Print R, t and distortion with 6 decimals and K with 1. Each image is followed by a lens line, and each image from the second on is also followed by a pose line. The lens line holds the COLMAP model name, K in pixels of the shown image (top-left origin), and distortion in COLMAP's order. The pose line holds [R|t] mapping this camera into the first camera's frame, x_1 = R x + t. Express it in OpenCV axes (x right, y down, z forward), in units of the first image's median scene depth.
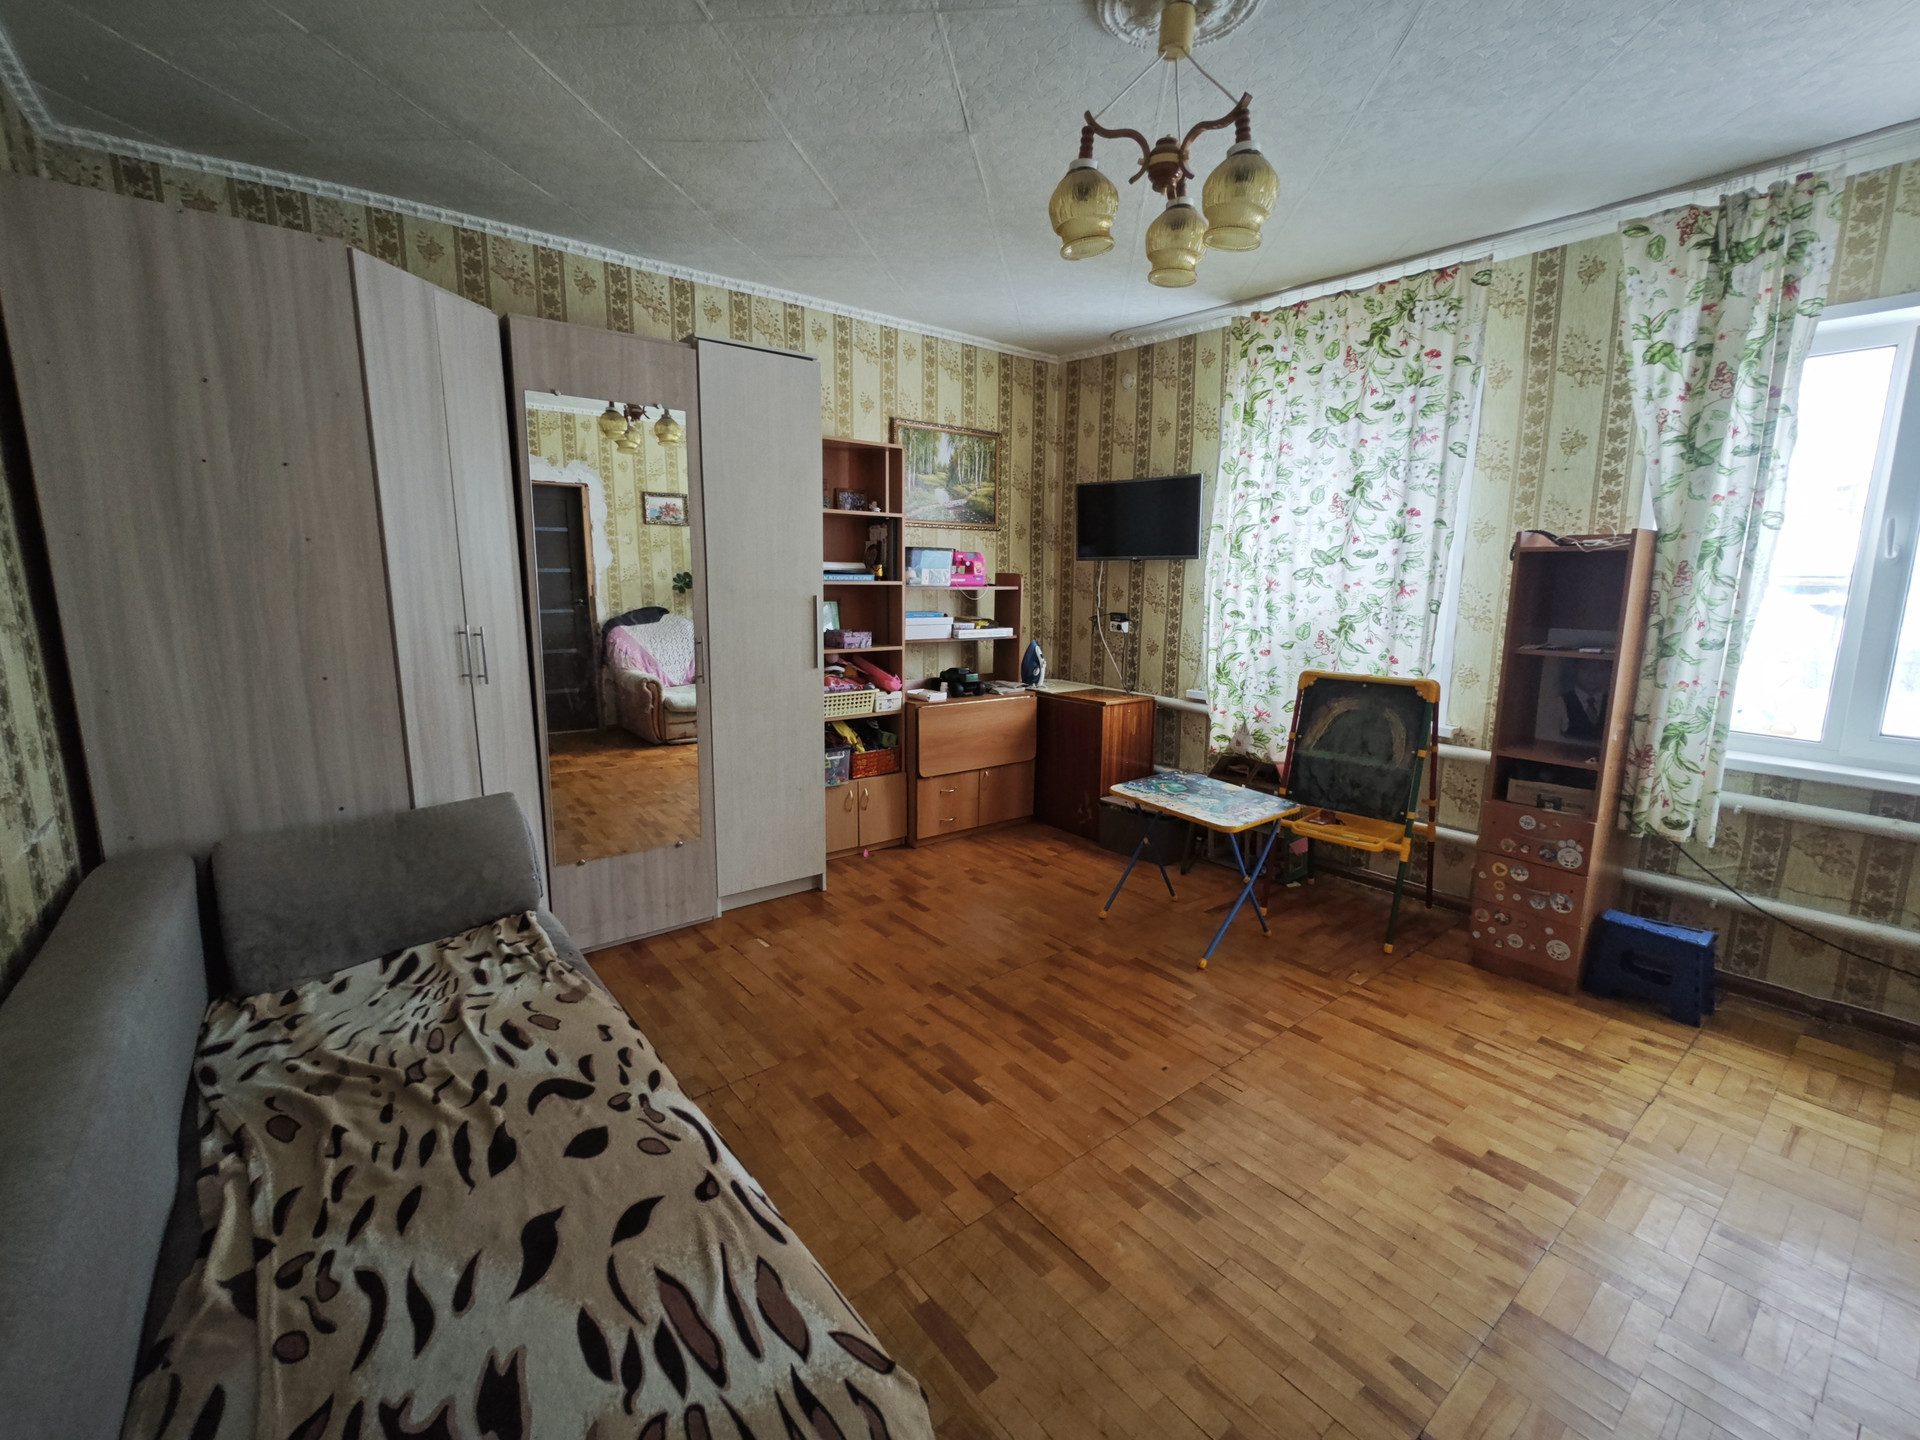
lens RADIAL K [[833.6, 0, 966.6], [0, 833.6, 713.4], [0, 0, 1]] dist [0.003001, 0.000553]
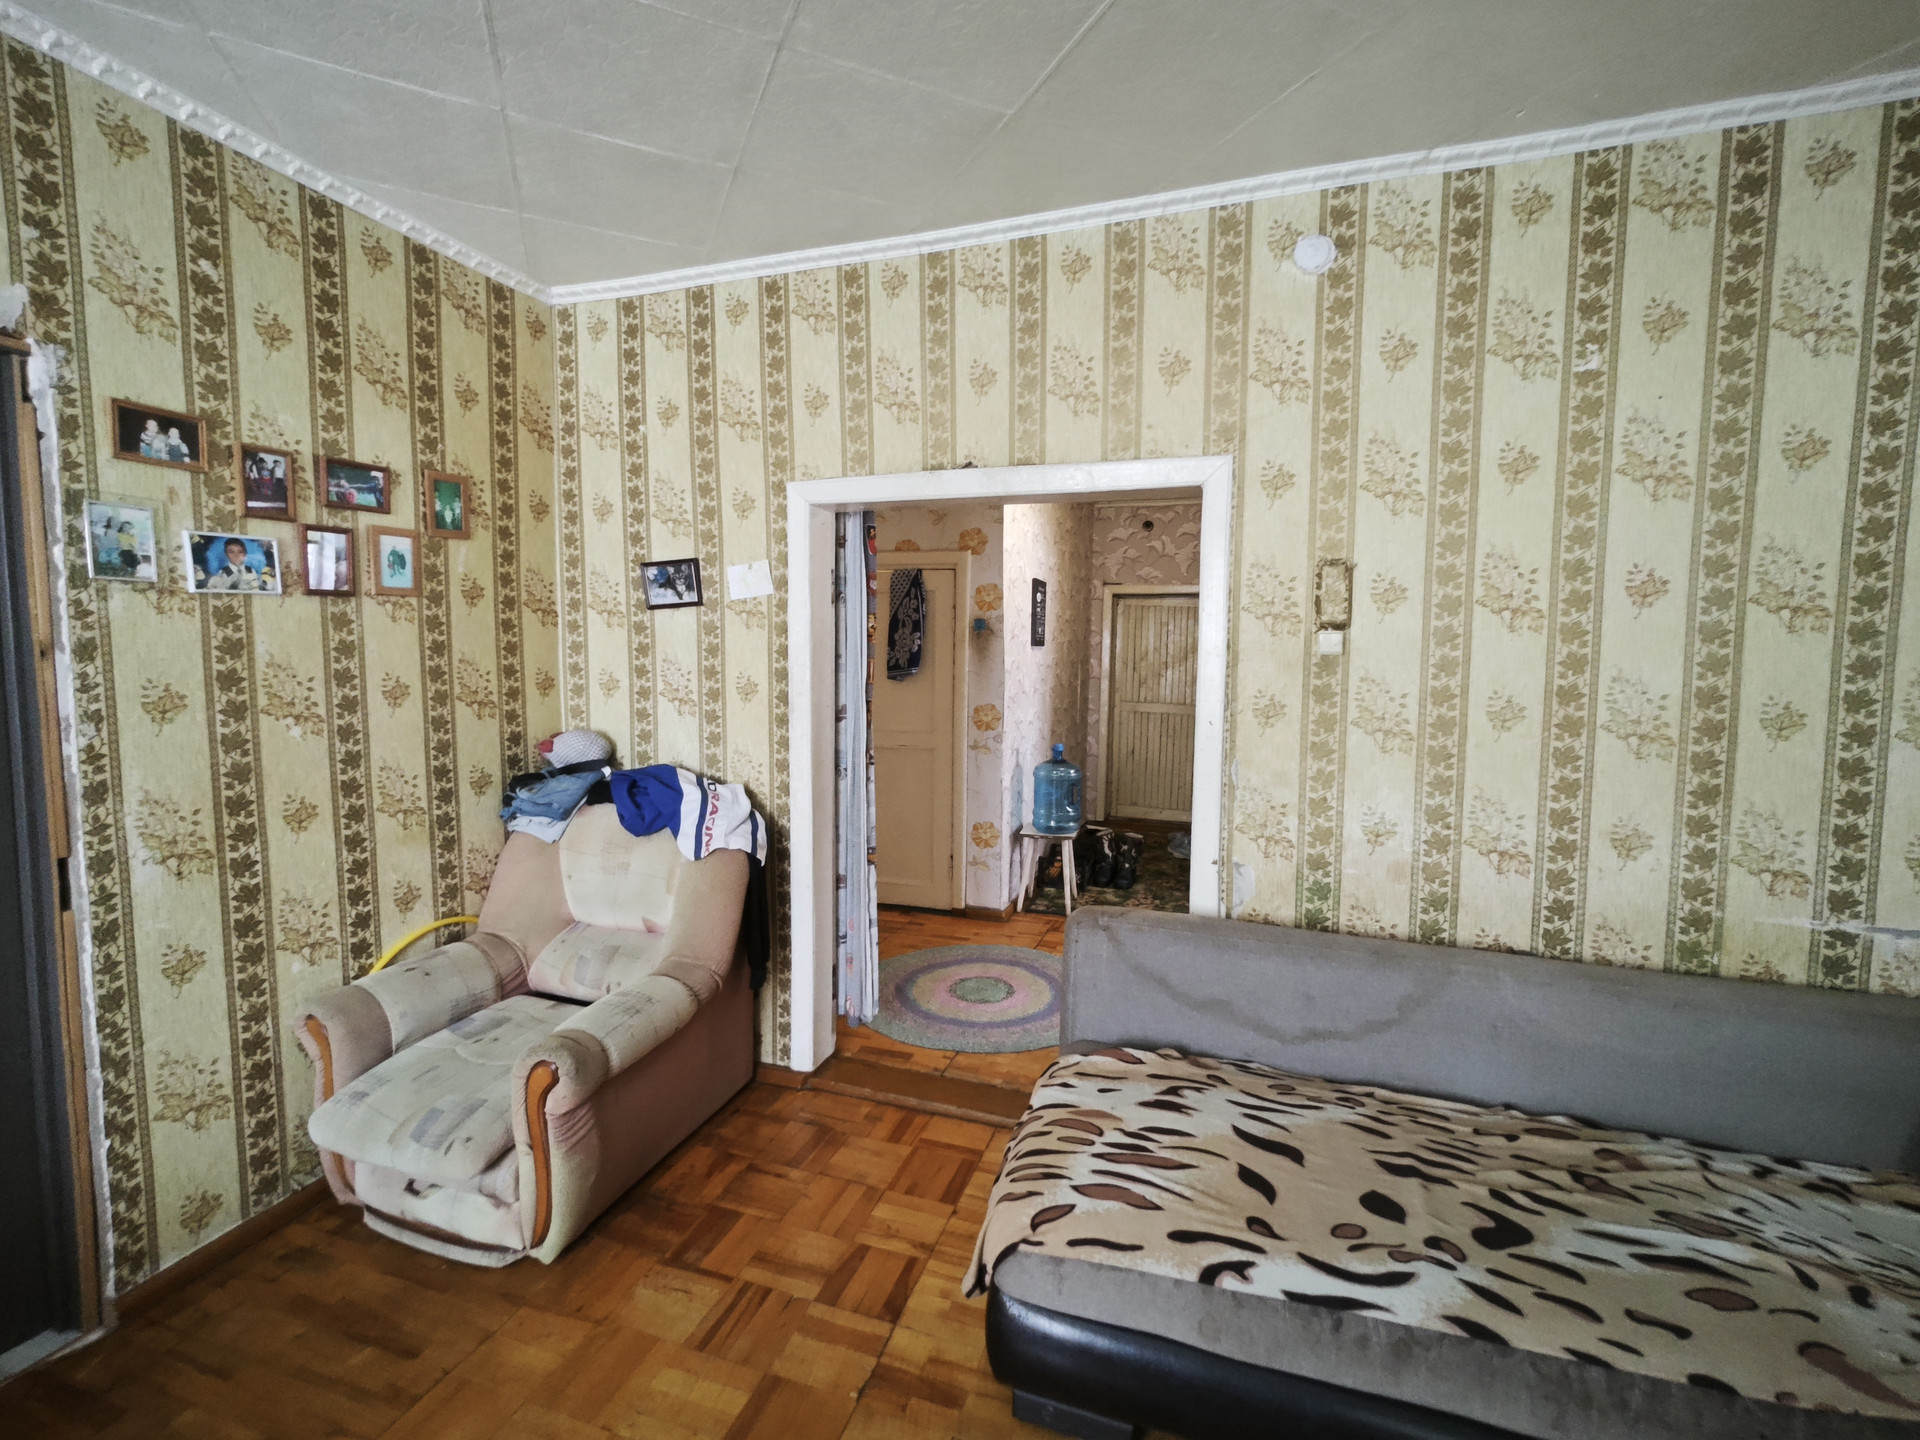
lens RADIAL K [[833.6, 0, 966.6], [0, 833.6, 713.4], [0, 0, 1]] dist [0.003001, 0.000553]
pose [[-0.844635, 0.020829, -0.534937, 0.327907], [-0.110811, 0.970800, 0.212764, -0.160674], [0.523748, 0.238984, -0.817664, 0.822273]]
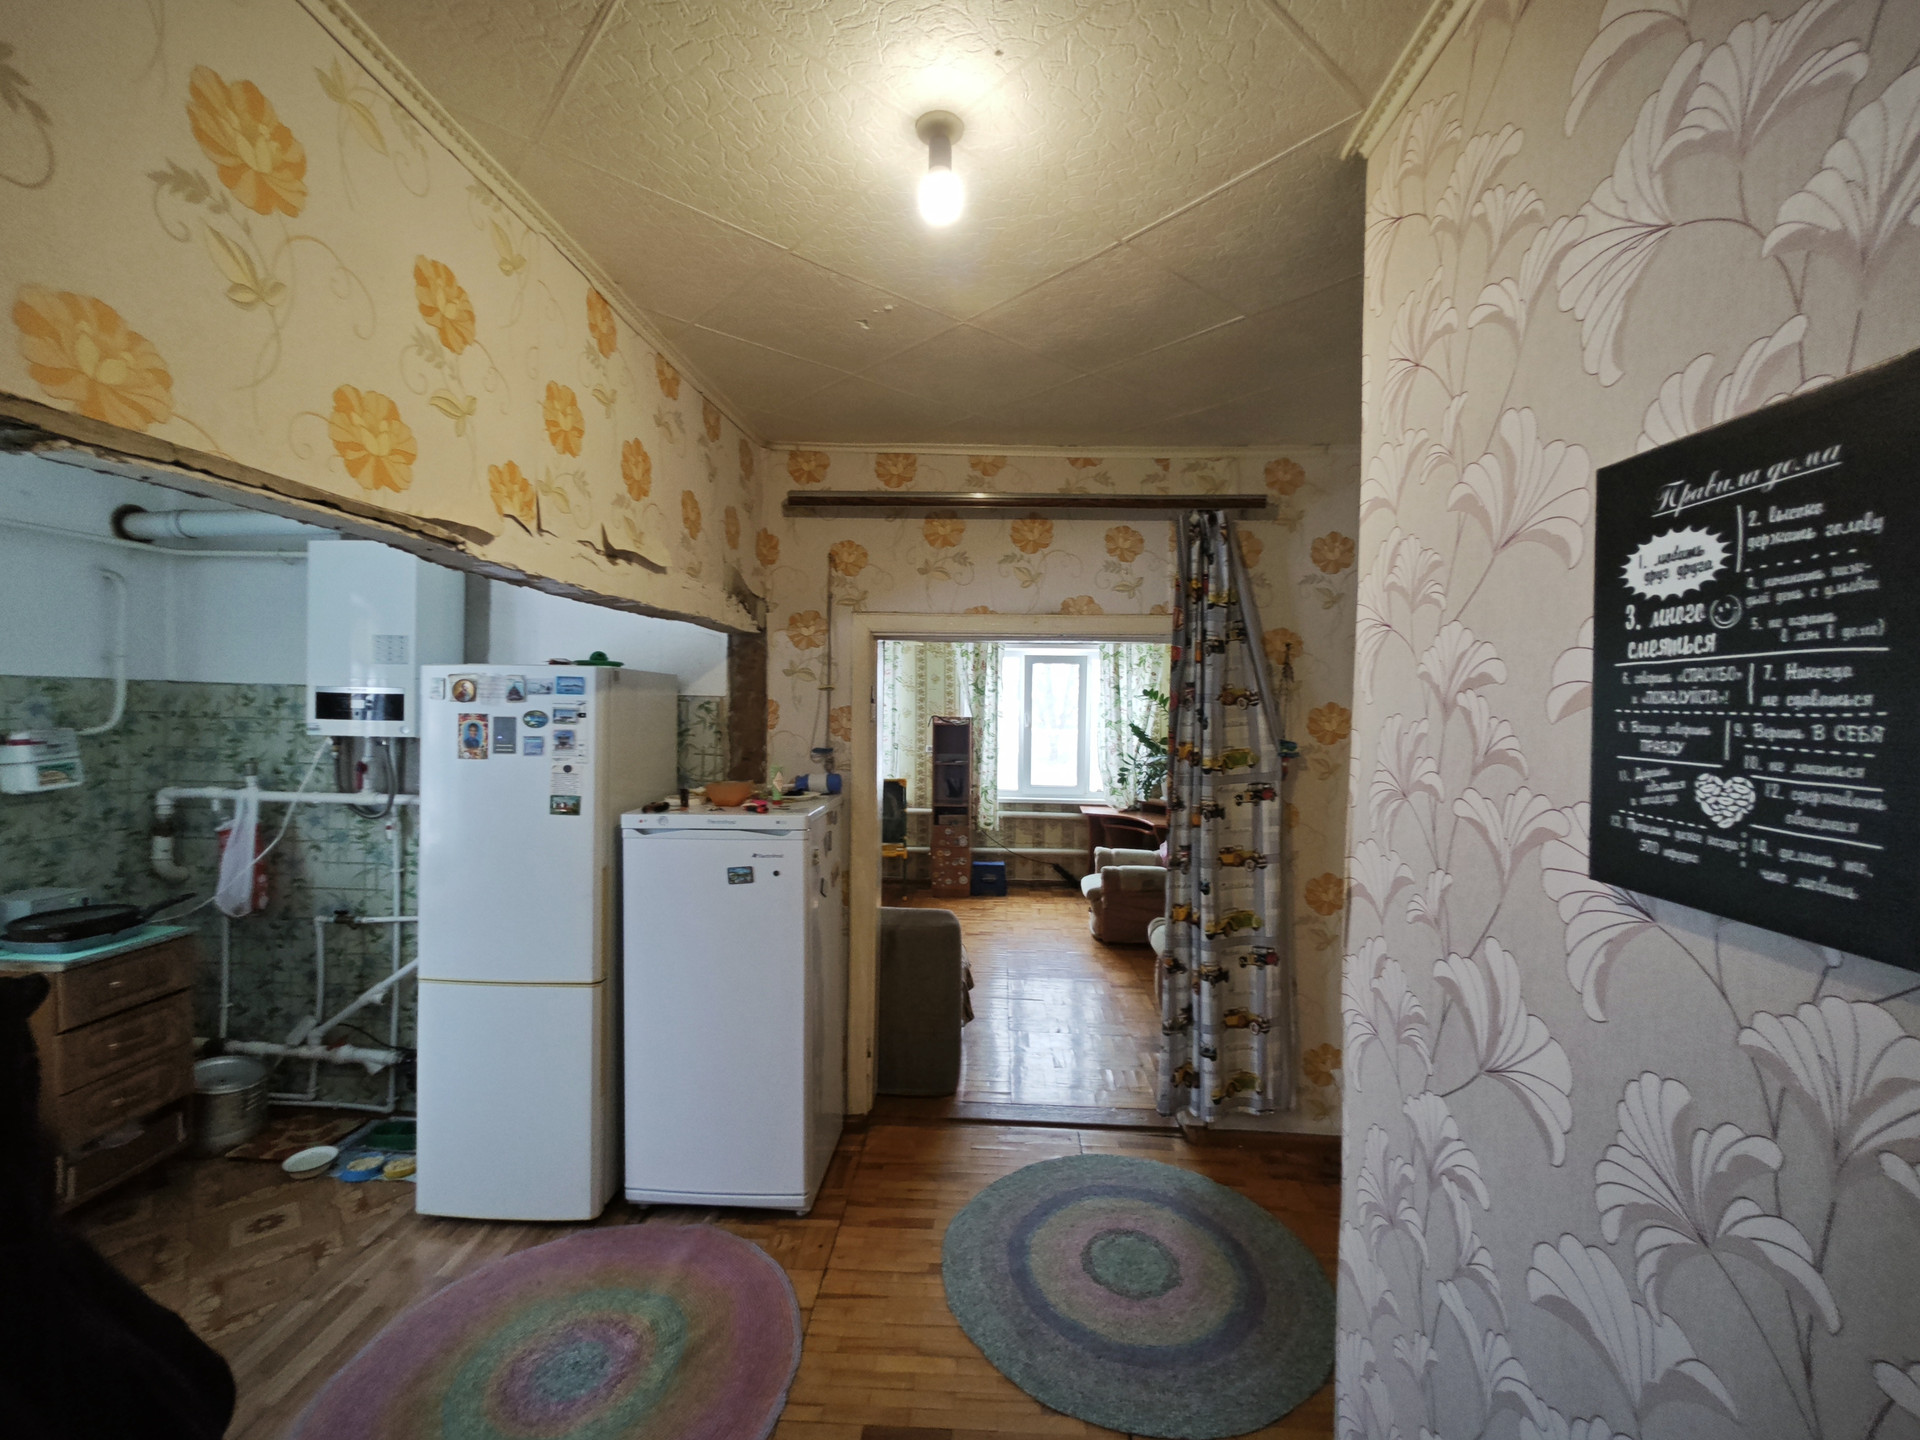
lens RADIAL K [[833.6, 0, 966.6], [0, 833.6, 713.4], [0, 0, 1]] dist [0.003001, 0.000553]
pose [[0.660213, -0.010055, 0.751011, -1.277739], [0.122589, 0.987944, -0.094540, 0.026416], [-0.741006, 0.154482, 0.653487, -0.799269]]
